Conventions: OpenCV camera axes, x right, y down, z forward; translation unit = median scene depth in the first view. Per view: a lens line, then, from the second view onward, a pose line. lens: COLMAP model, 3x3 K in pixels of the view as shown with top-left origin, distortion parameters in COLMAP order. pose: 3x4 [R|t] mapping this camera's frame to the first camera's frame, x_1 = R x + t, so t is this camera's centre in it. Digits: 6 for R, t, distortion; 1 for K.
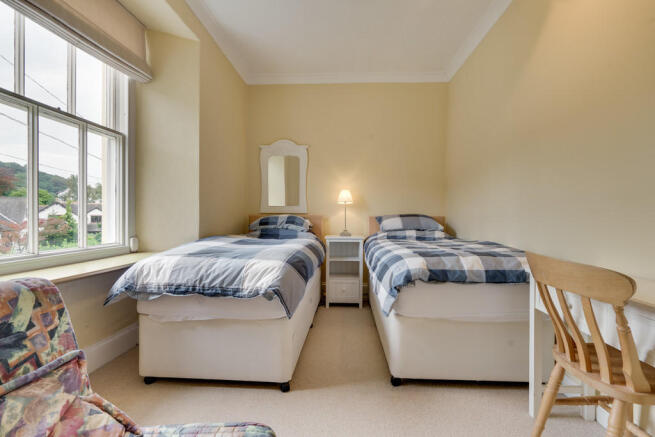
lens RADIAL K [[298.6, 0, 327.5], [0, 298.6, 218.5], [0, 0, 1]] dist [0.008994, 0.000970]
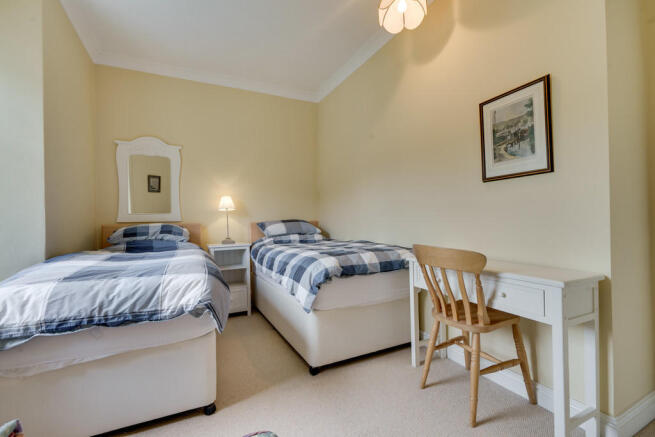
lens RADIAL K [[298.6, 0, 327.5], [0, 298.6, 218.5], [0, 0, 1]] dist [0.008994, 0.000970]
pose [[0.871057, -0.020658, 0.490748, -0.273703], [0.029976, 0.999489, -0.011131, -0.005750], [-0.490267, 0.024406, 0.871231, -0.001379]]
